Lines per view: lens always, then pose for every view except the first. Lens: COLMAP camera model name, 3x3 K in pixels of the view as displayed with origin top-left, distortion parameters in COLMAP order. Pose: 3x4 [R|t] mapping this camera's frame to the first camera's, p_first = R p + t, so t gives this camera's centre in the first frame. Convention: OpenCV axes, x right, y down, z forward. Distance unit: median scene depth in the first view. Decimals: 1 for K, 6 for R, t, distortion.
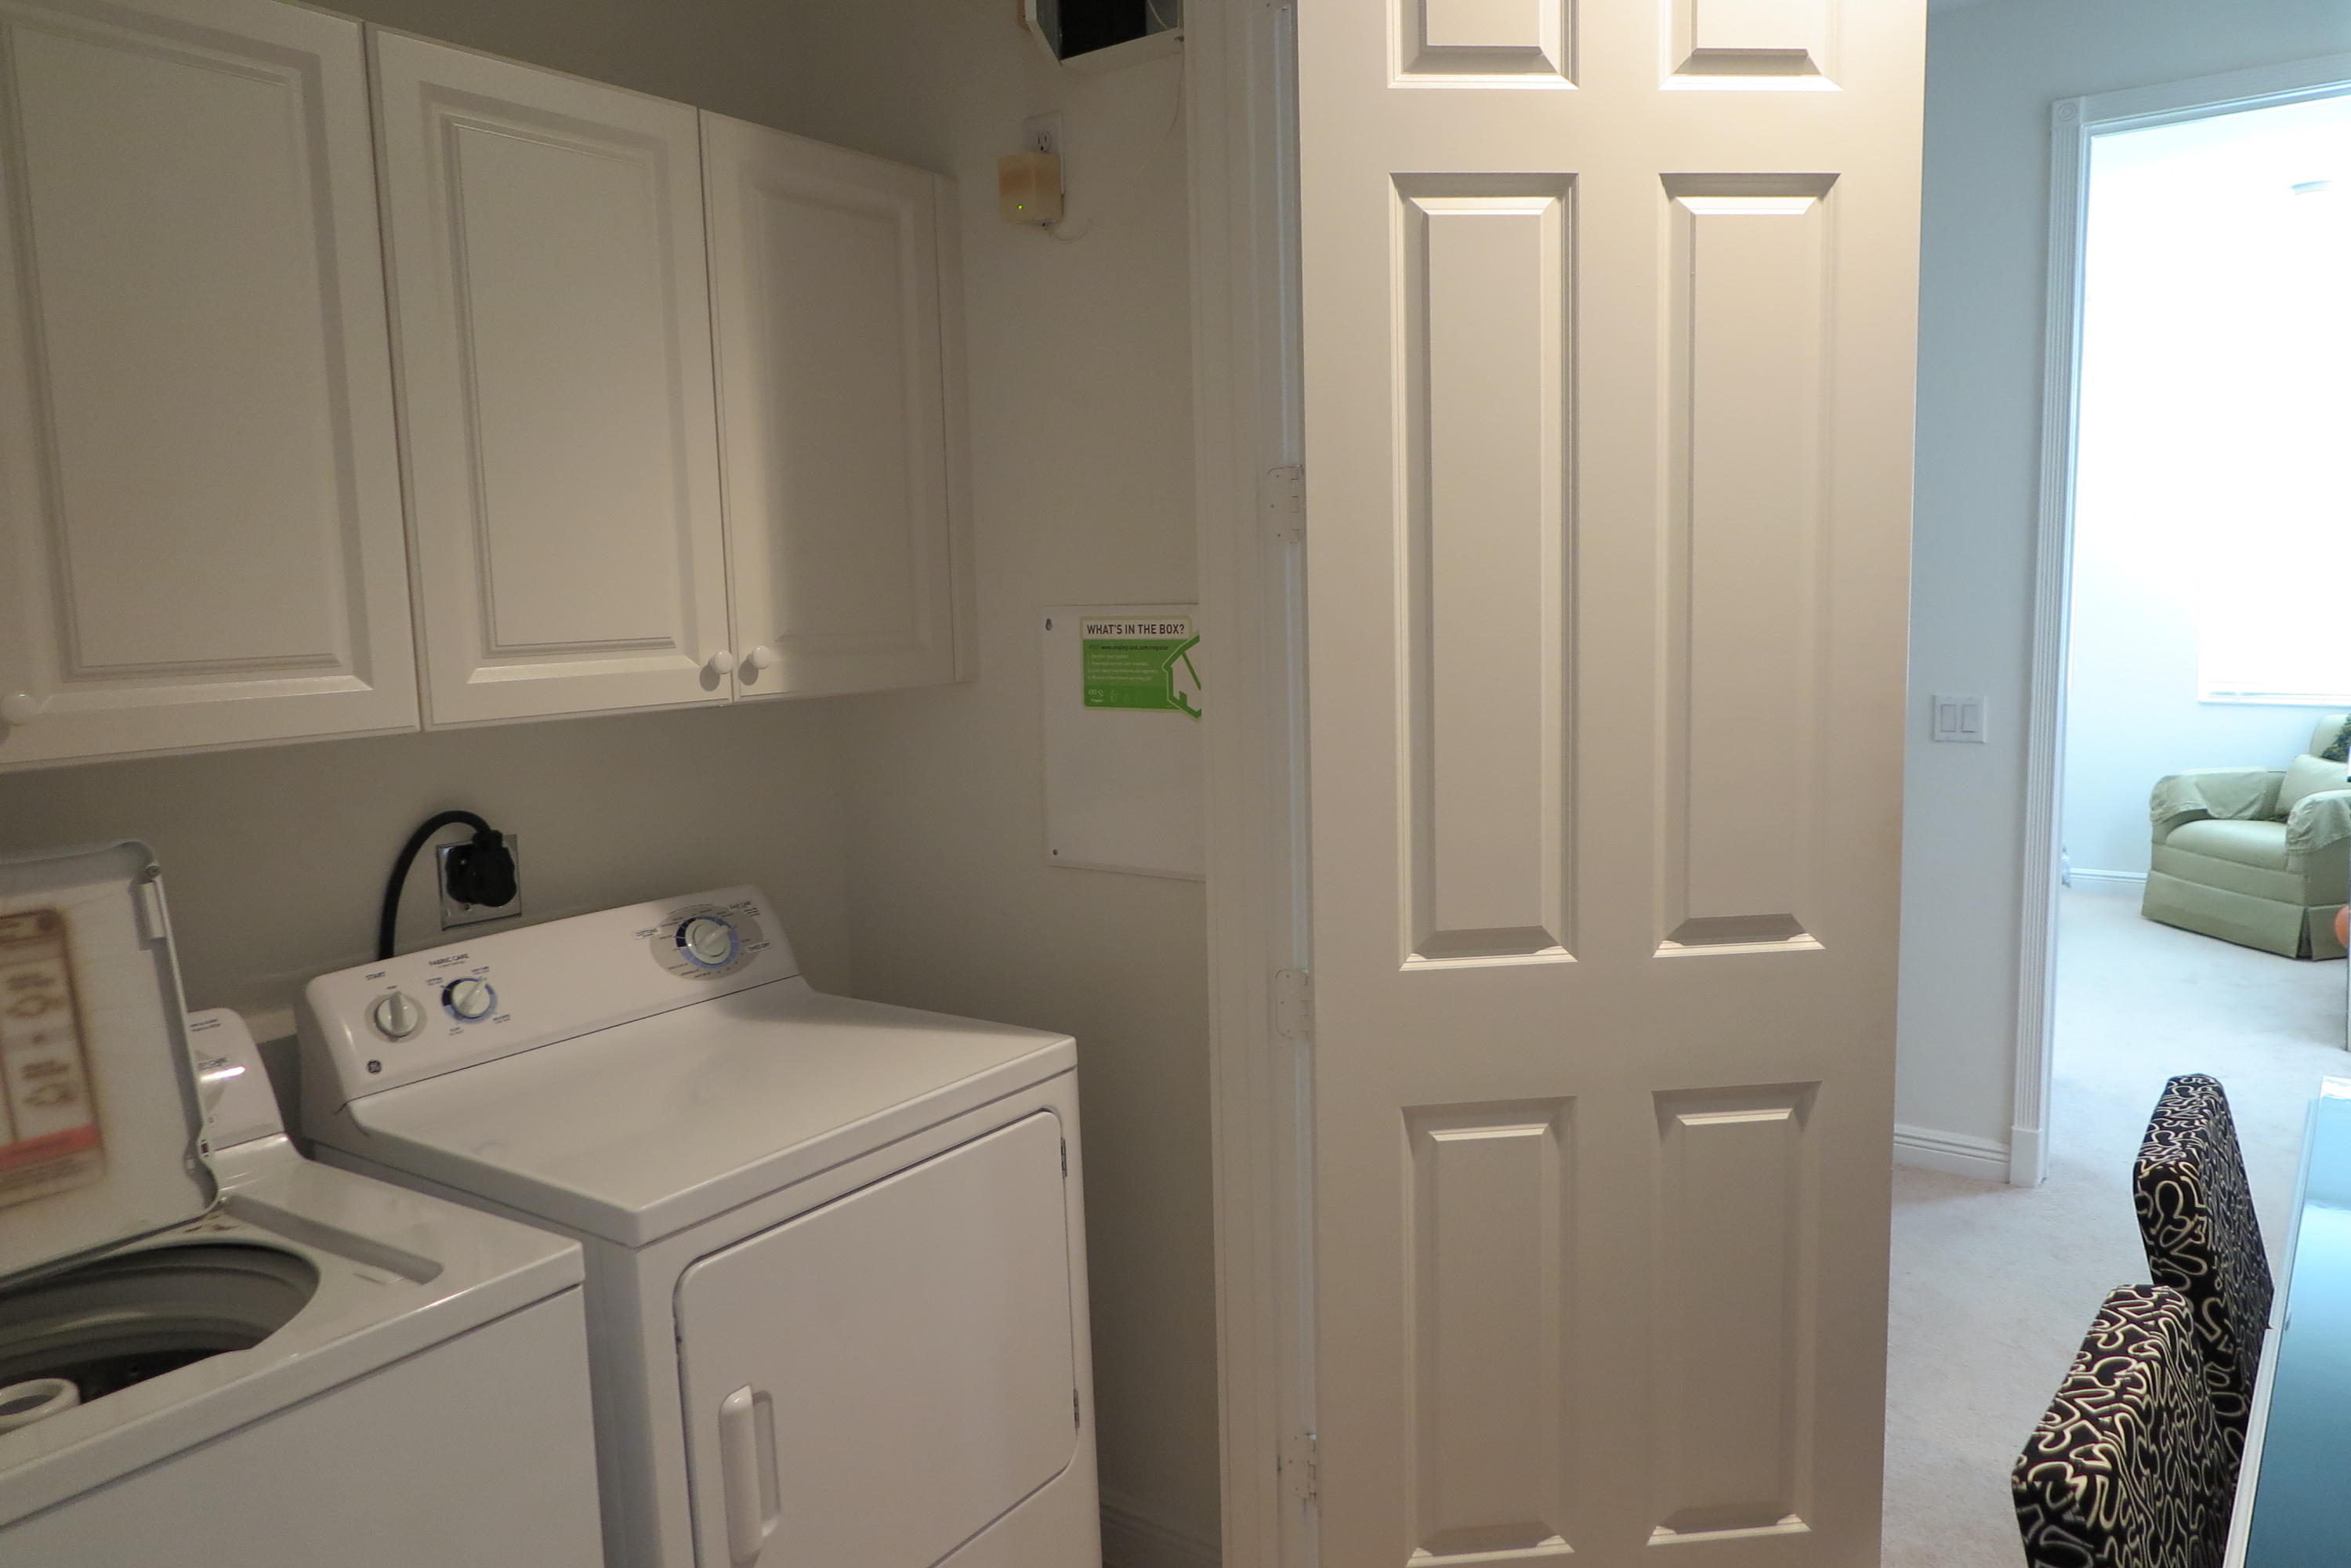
lens RADIAL K [[1637.4, 0, 1162.2], [0, 1637.4, 792.7], [0, 0, 1]] dist [-0.002054, 0.000949]
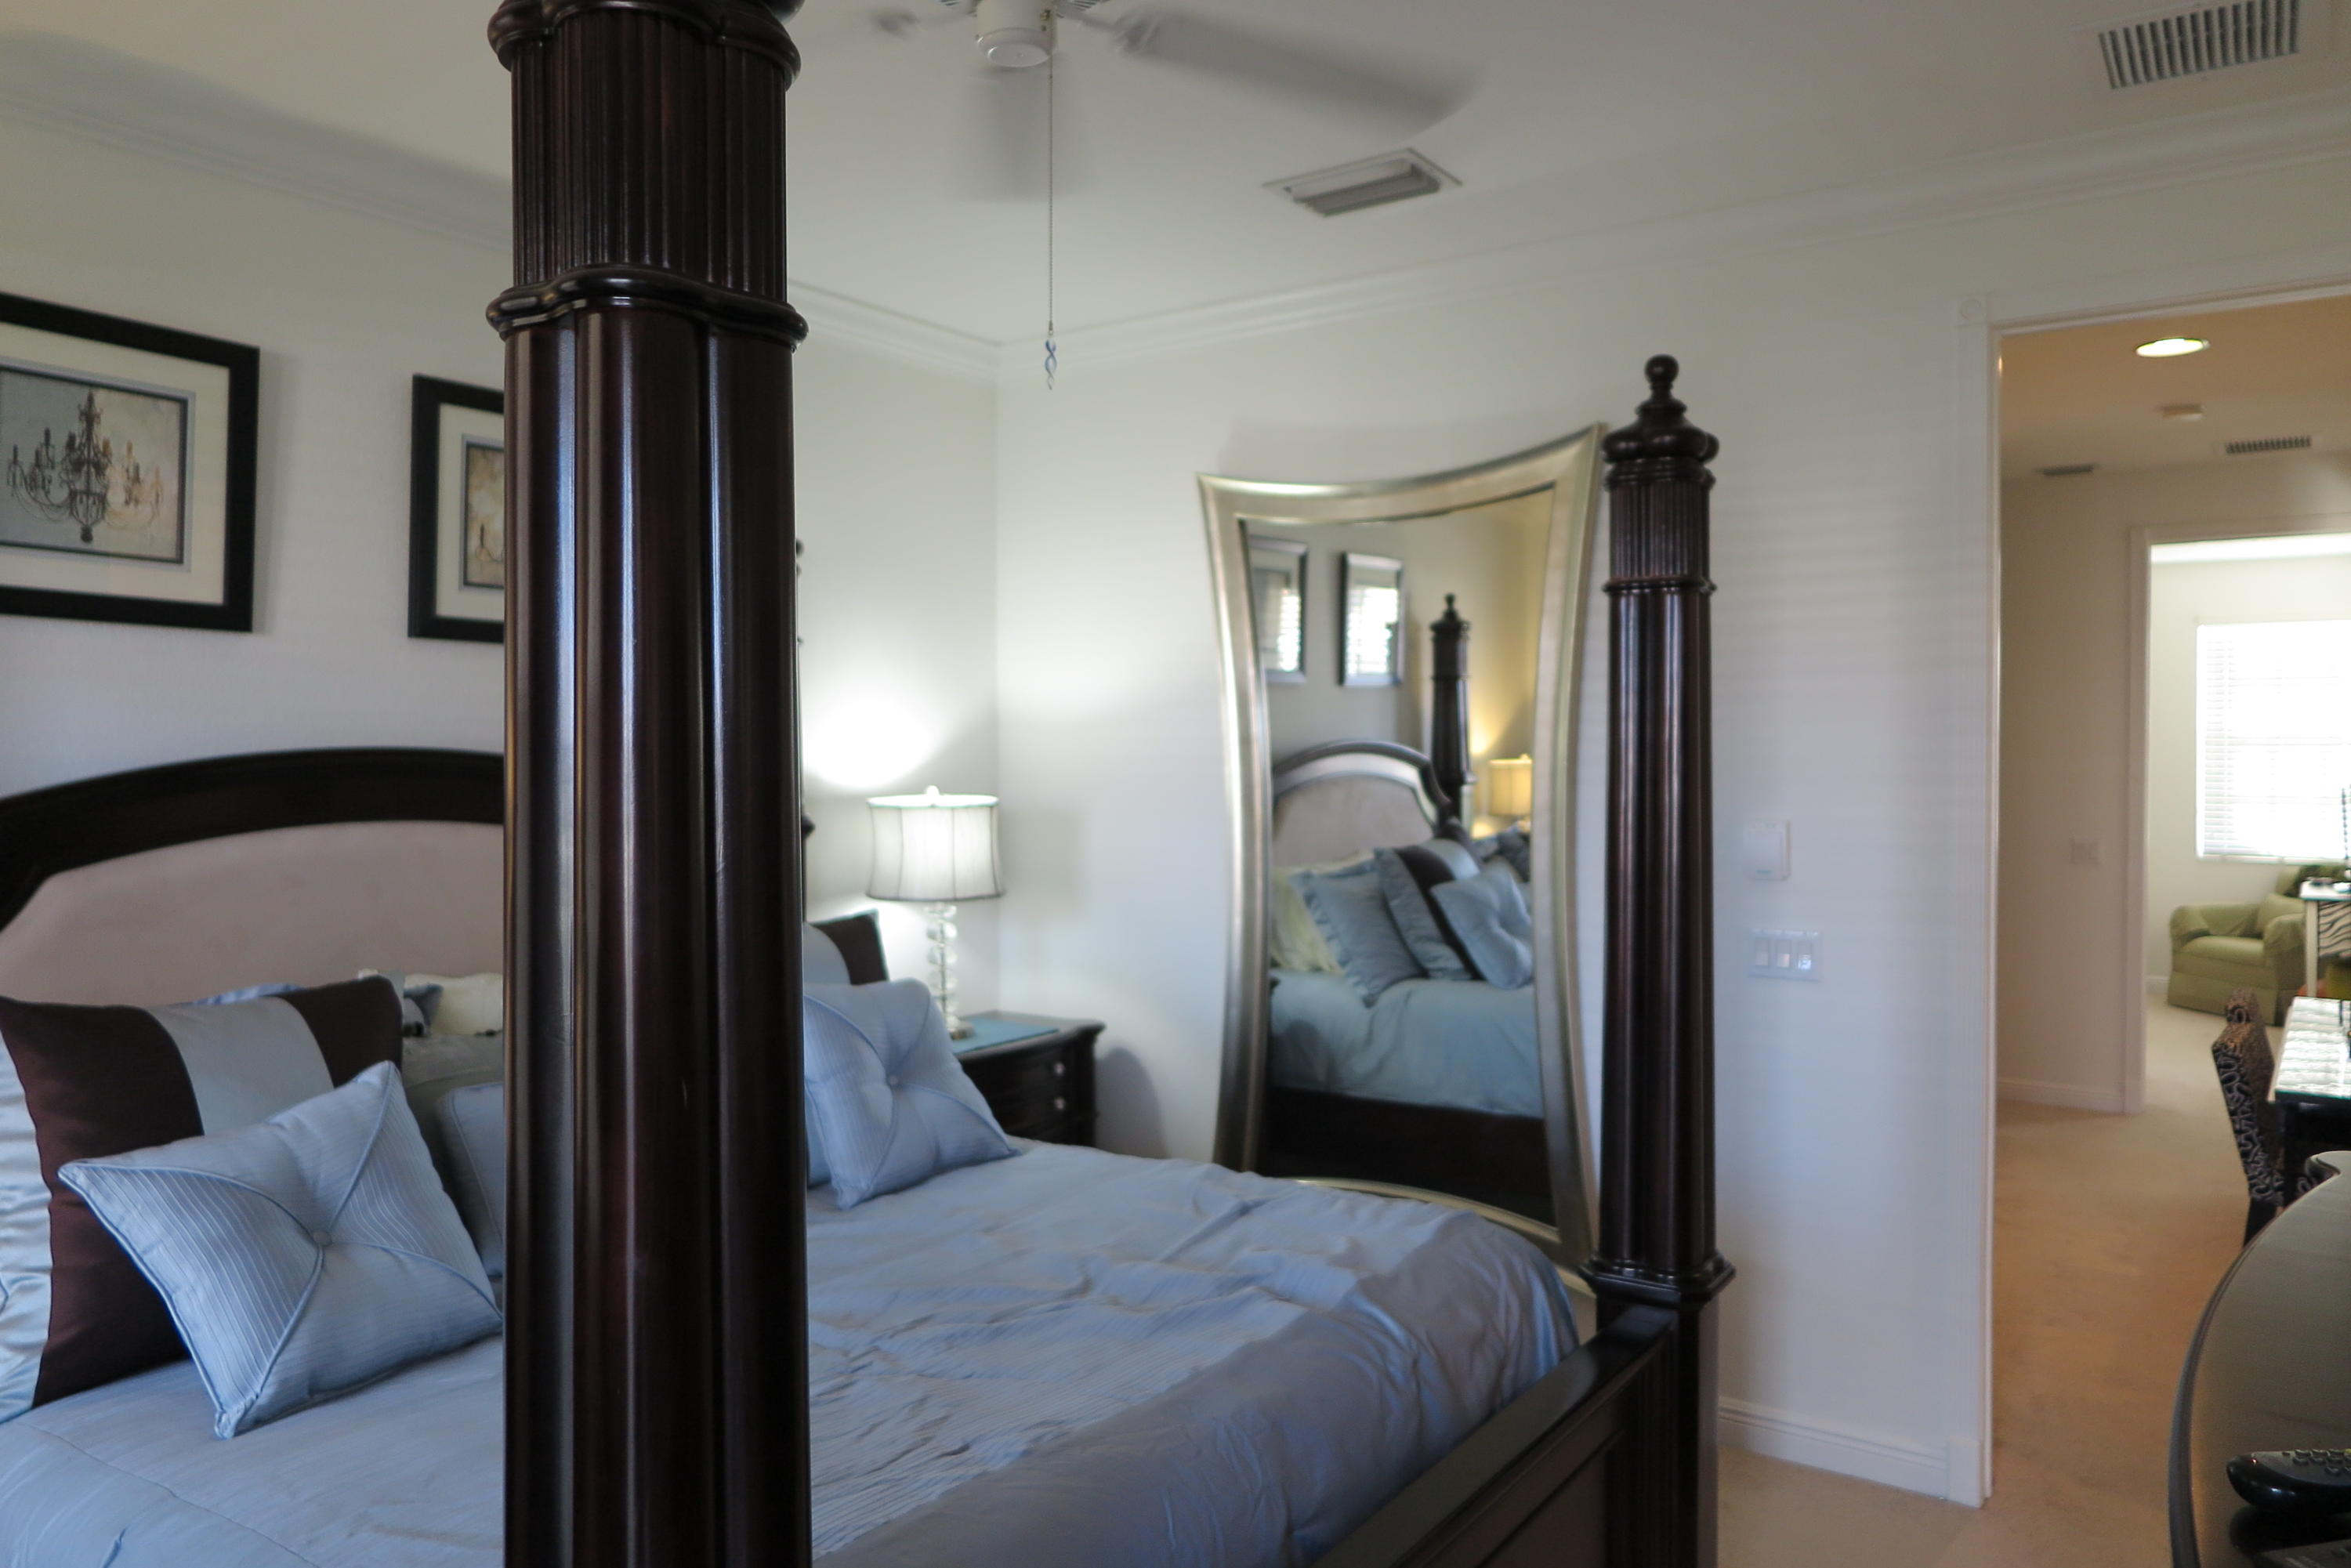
lens RADIAL K [[1637.4, 0, 1179.8], [0, 1637.4, 761.0], [0, 0, 1]] dist [-0.002054, 0.000949]
pose [[0.999205, 0.030580, 0.025595, -0.343939], [-0.027427, 0.992919, -0.115582, 0.057178], [-0.028948, 0.114788, 0.992968, -0.473834]]
